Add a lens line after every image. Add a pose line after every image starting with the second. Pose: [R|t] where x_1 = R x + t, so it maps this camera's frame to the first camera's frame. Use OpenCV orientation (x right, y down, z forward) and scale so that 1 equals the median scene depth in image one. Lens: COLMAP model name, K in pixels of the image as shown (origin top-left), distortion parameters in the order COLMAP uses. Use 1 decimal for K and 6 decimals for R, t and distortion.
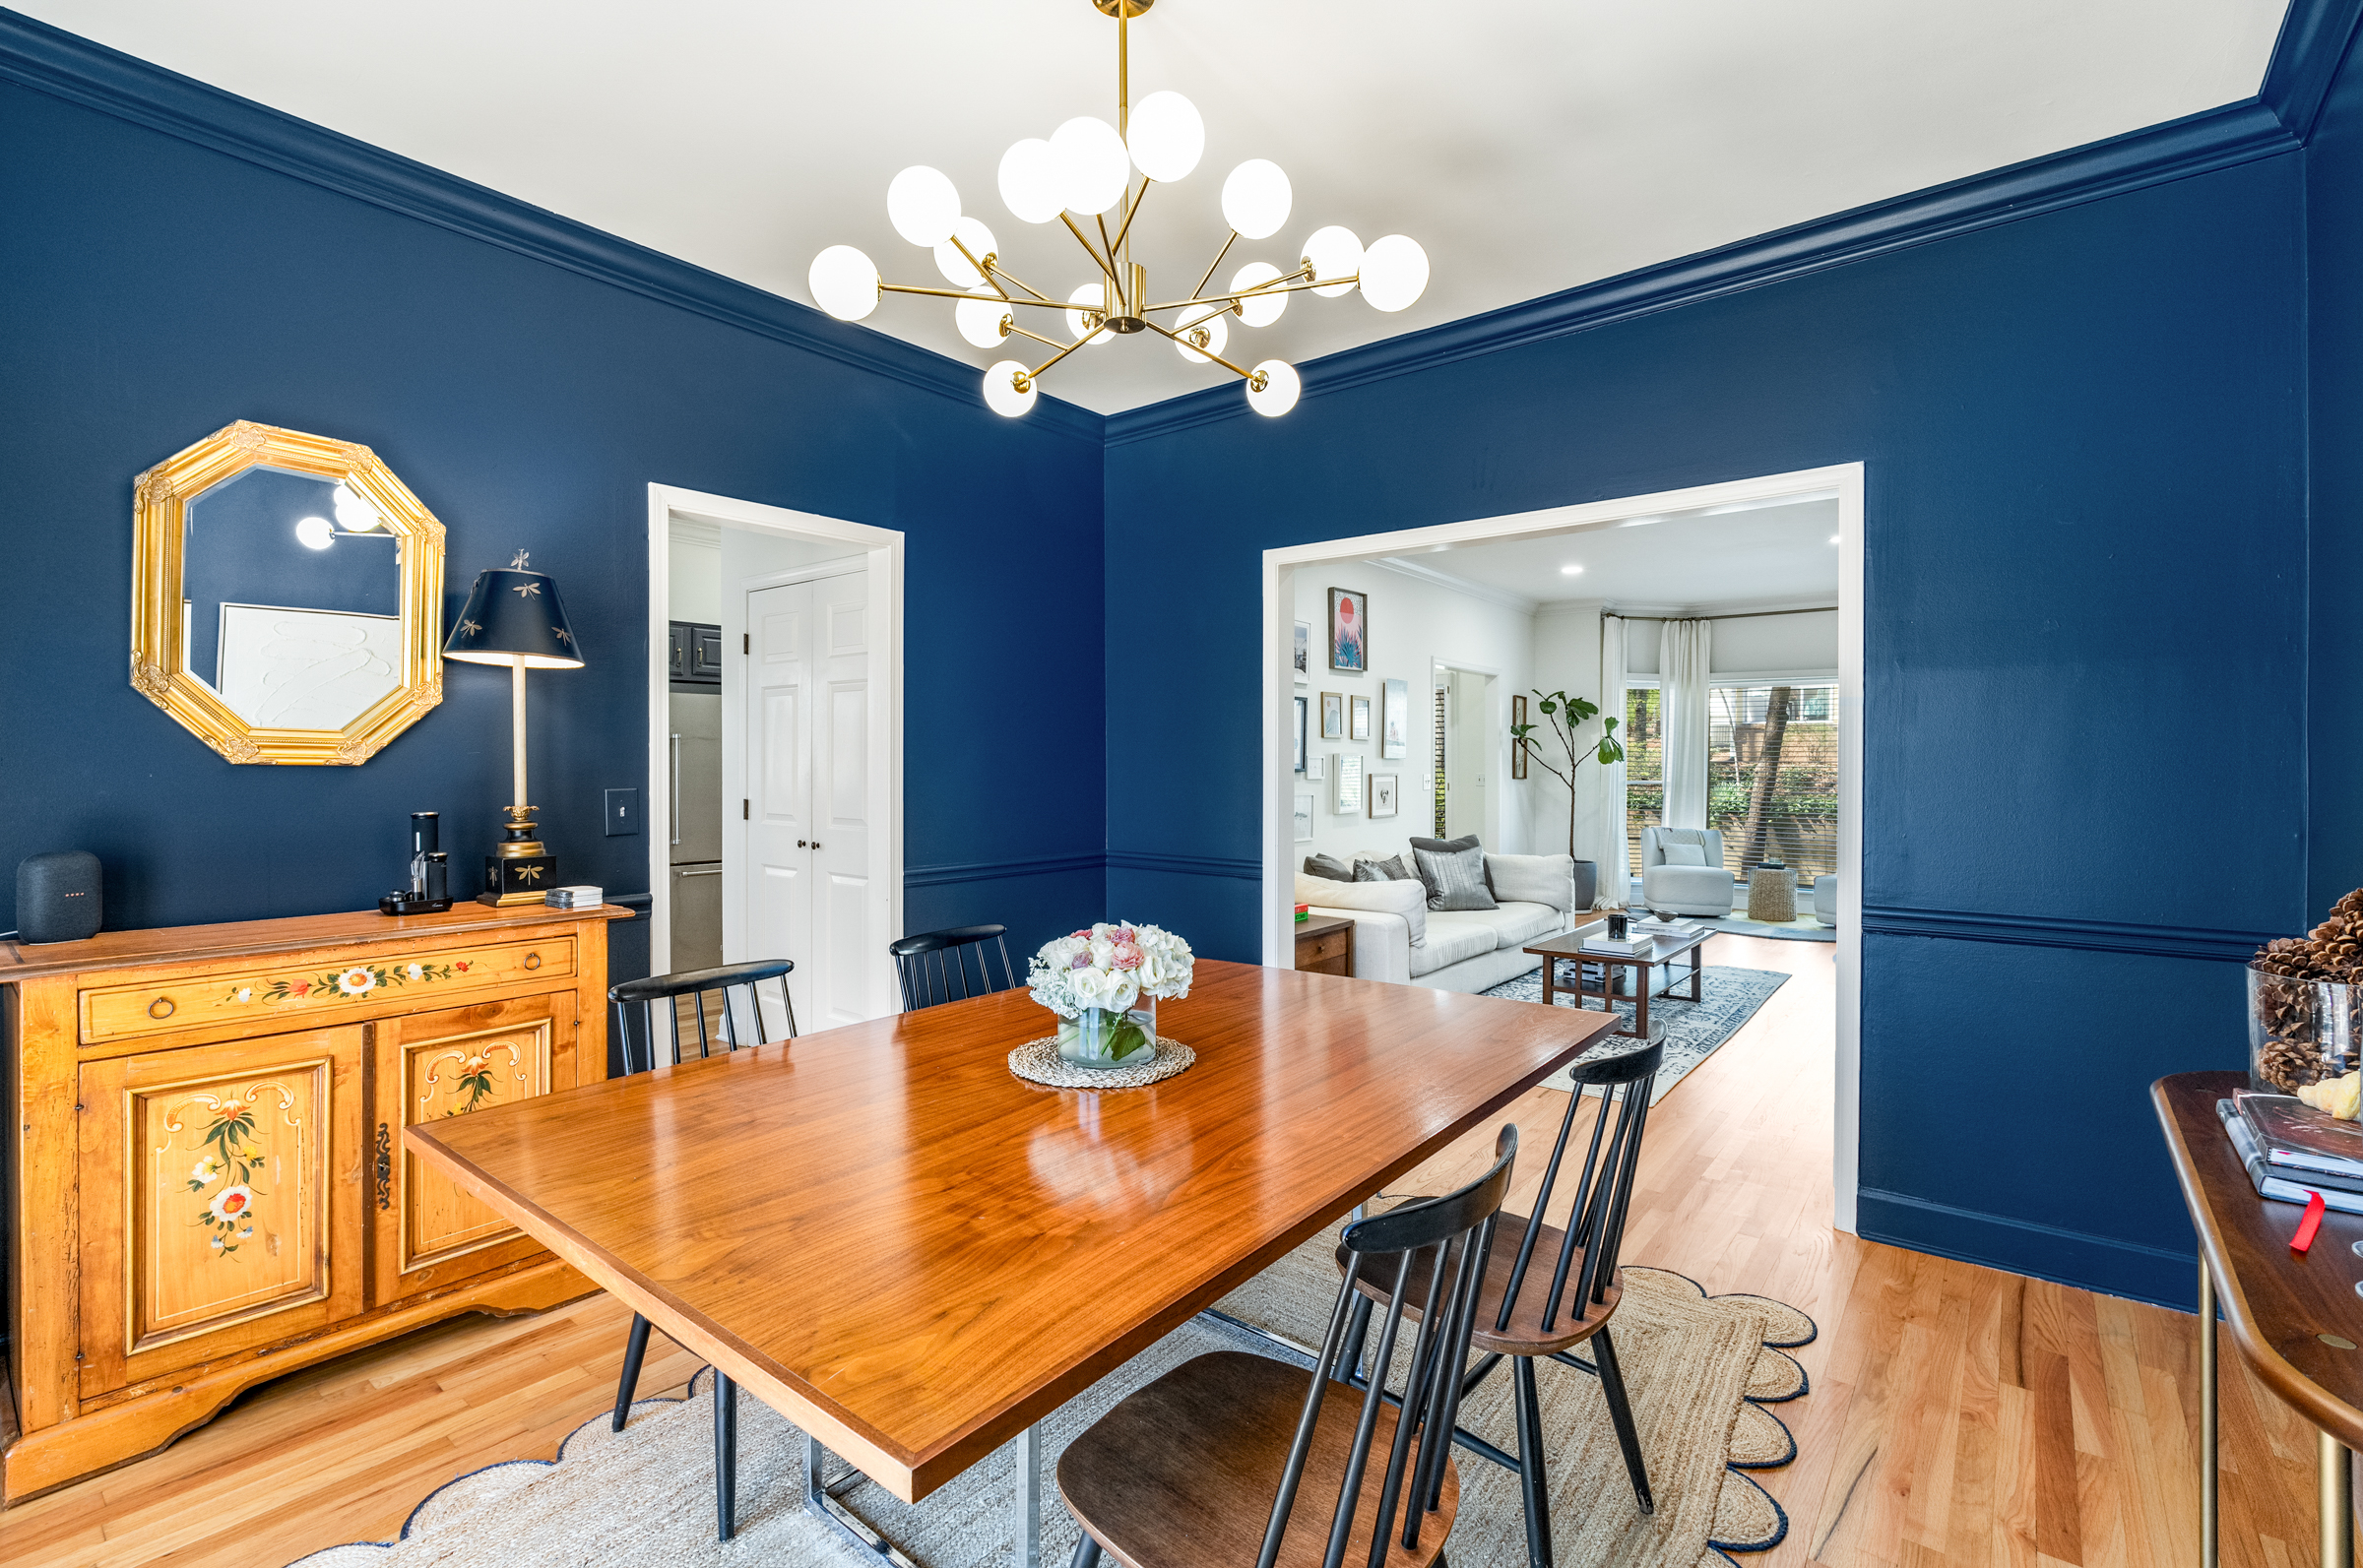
lens RADIAL K [[1044.0, 0, 1193.6], [0, 1044.0, 774.3], [0, 0, 1]] dist [-0.004054, -0.000209]
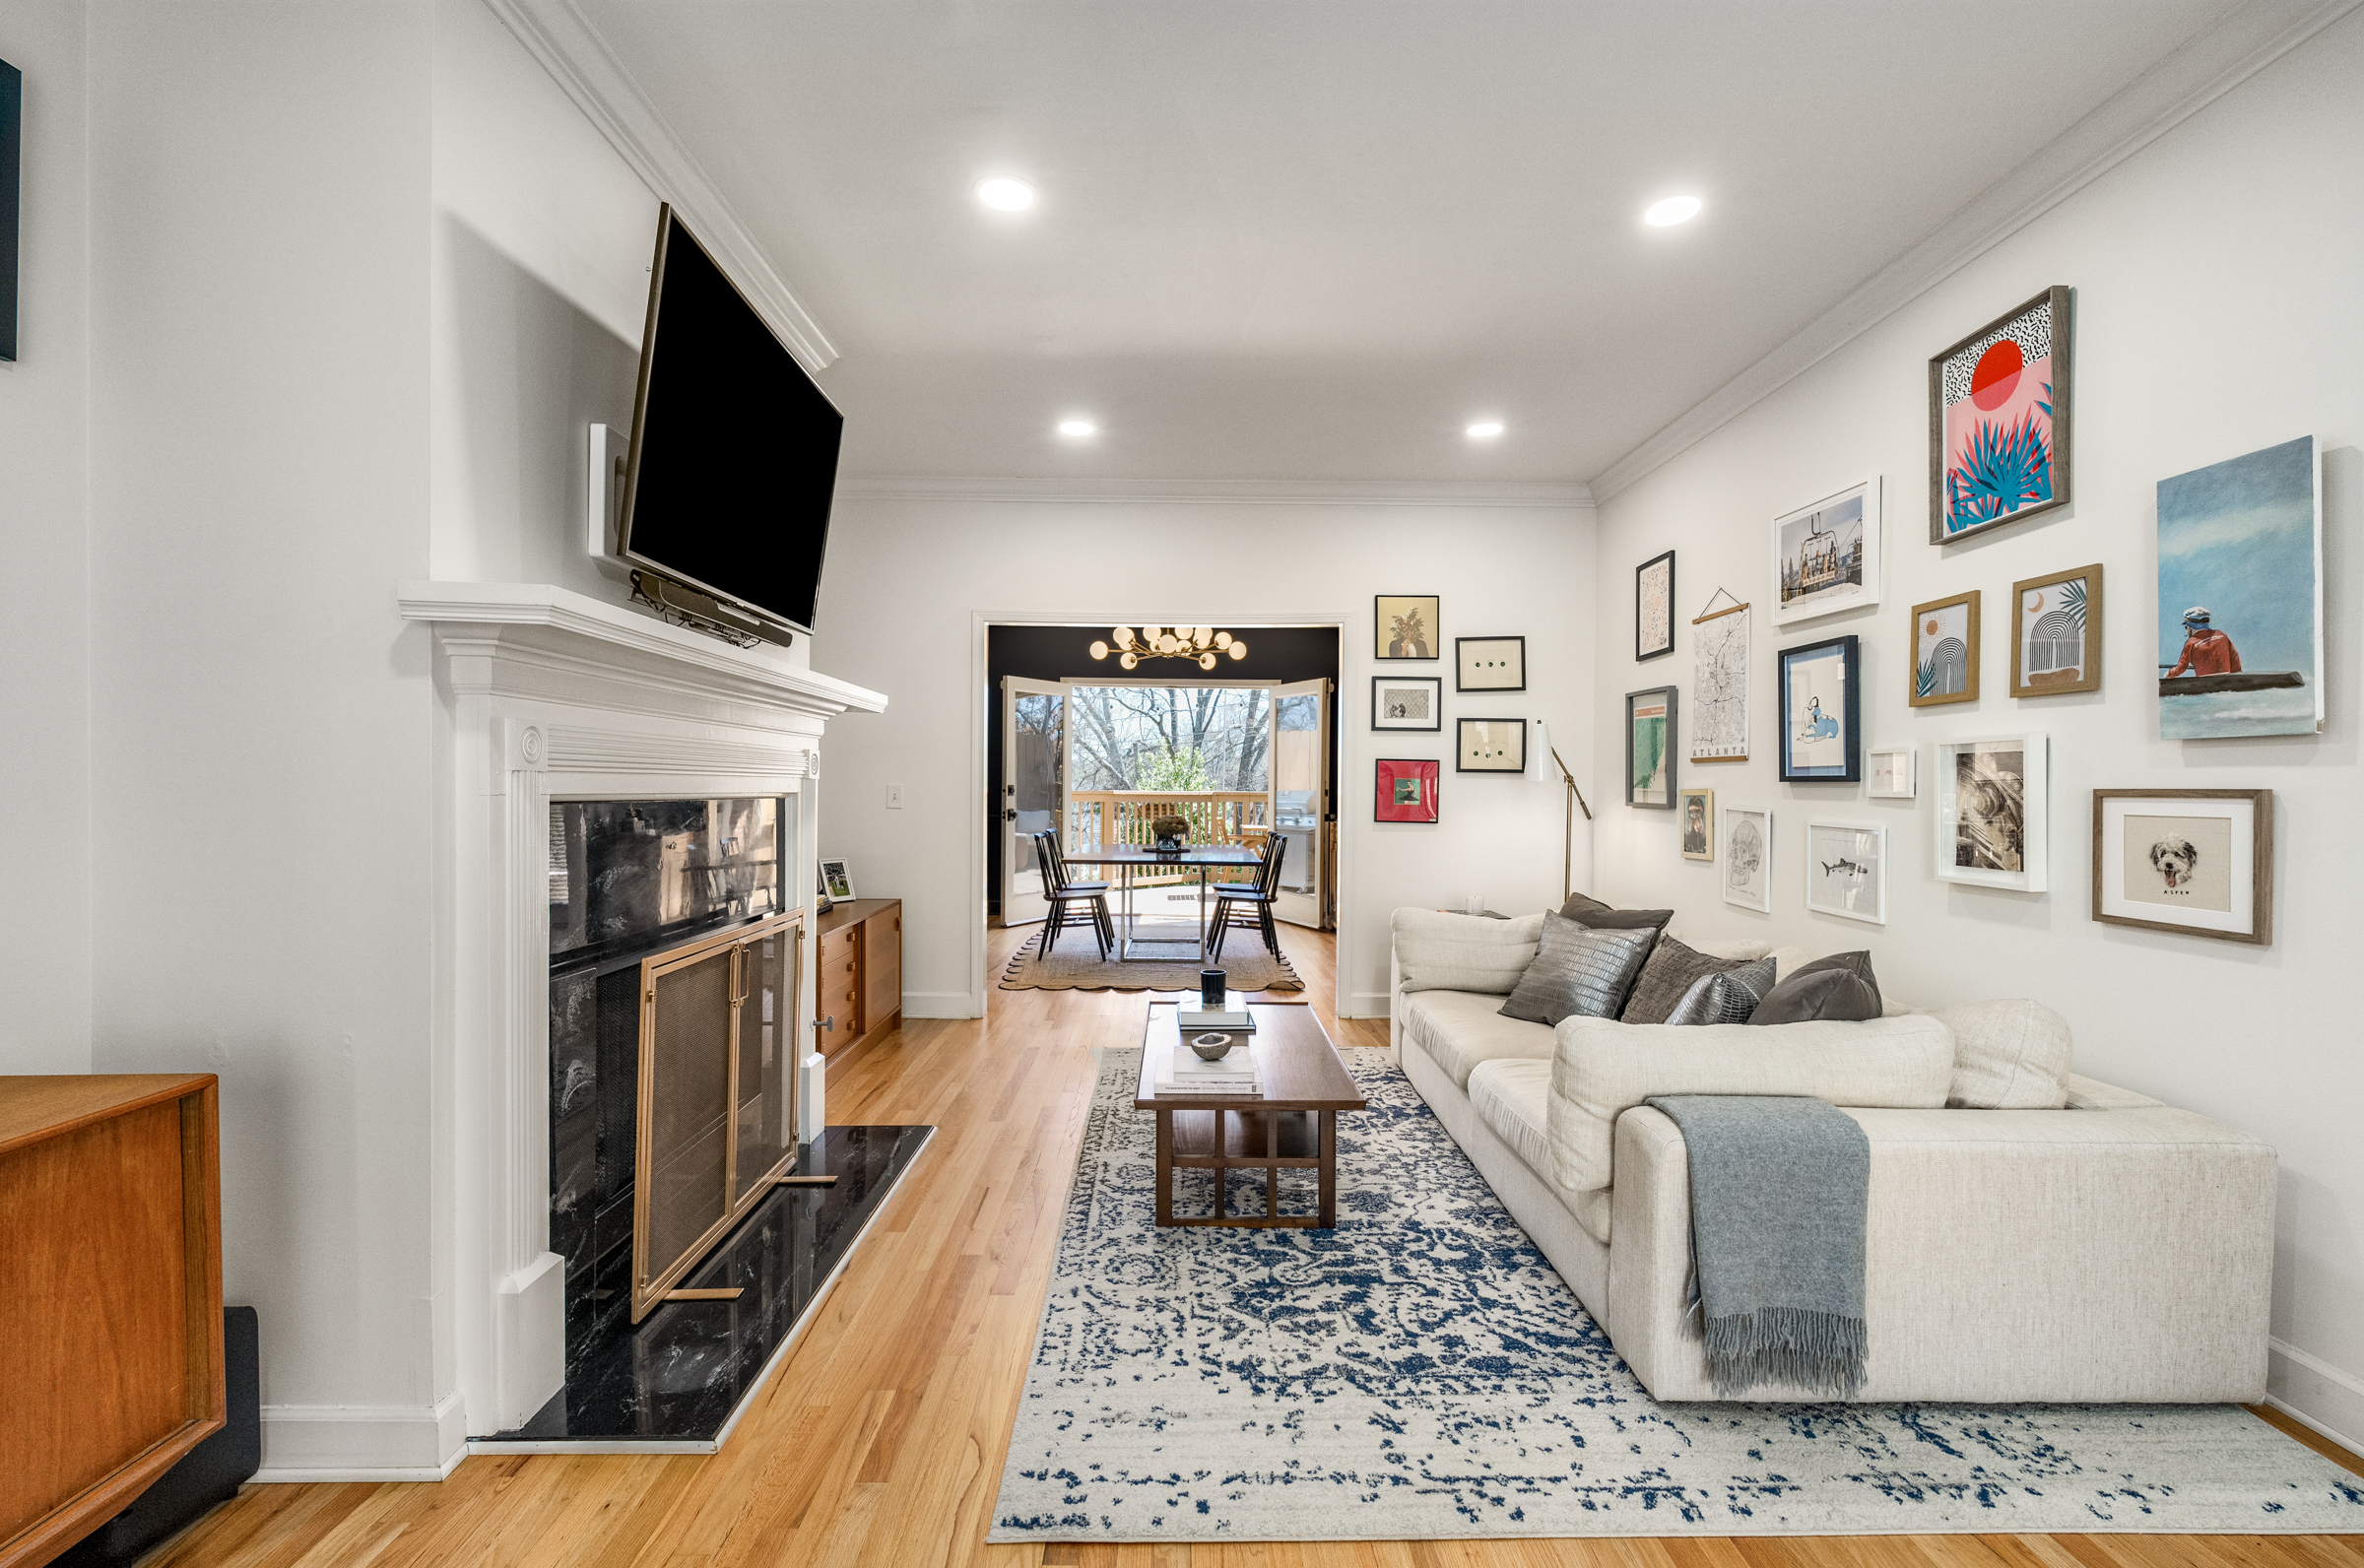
lens RADIAL K [[1044.6, 0, 1188.0], [0, 1044.6, 776.4], [0, 0, 1]] dist [-0.004054, -0.000209]
pose [[-0.771887, -0.008367, -0.635705, 0.603154], [-0.011547, 0.999933, 0.000860, -0.001446], [0.635655, 0.008004, -0.771932, 1.057088]]
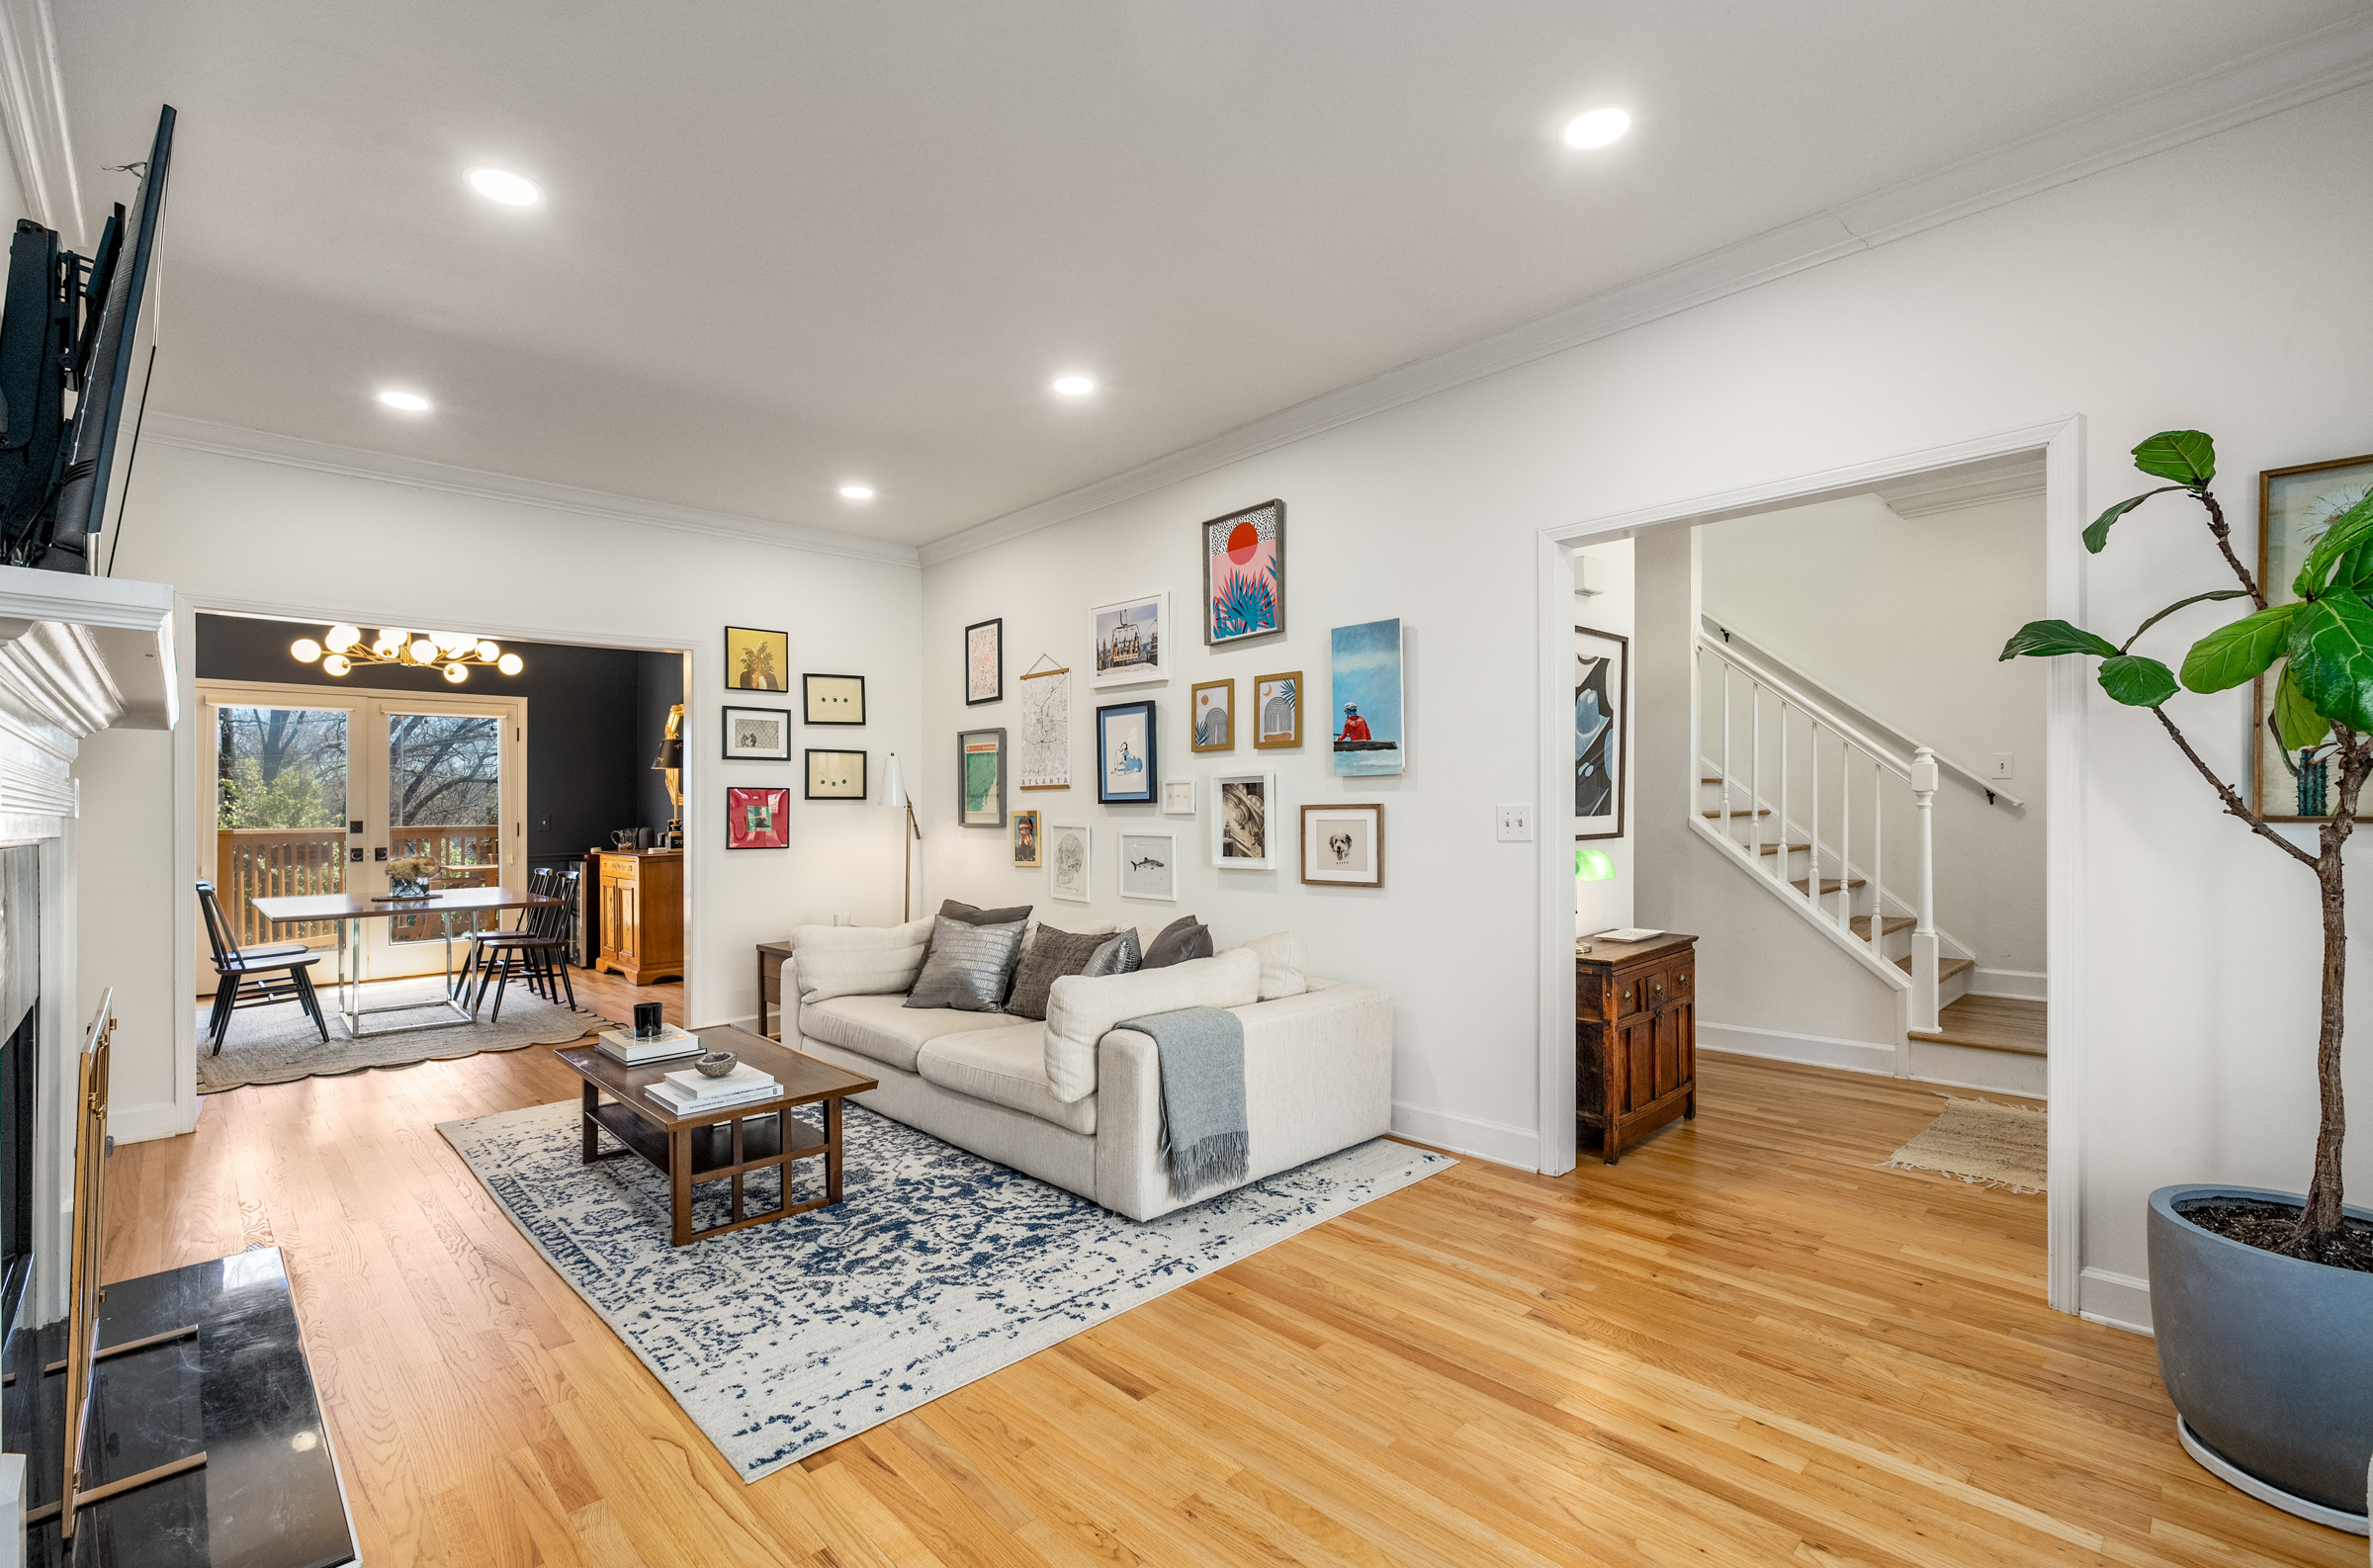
lens RADIAL K [[1048.5, 0, 1197.8], [0, 1048.5, 797.5], [0, 0, 1]] dist [-0.004054, -0.000209]
pose [[-0.123639, -0.006727, -0.992304, 0.733105], [0.004192, 0.999965, -0.007302, -0.000683], [0.992318, -0.005063, -0.123607, 0.998826]]
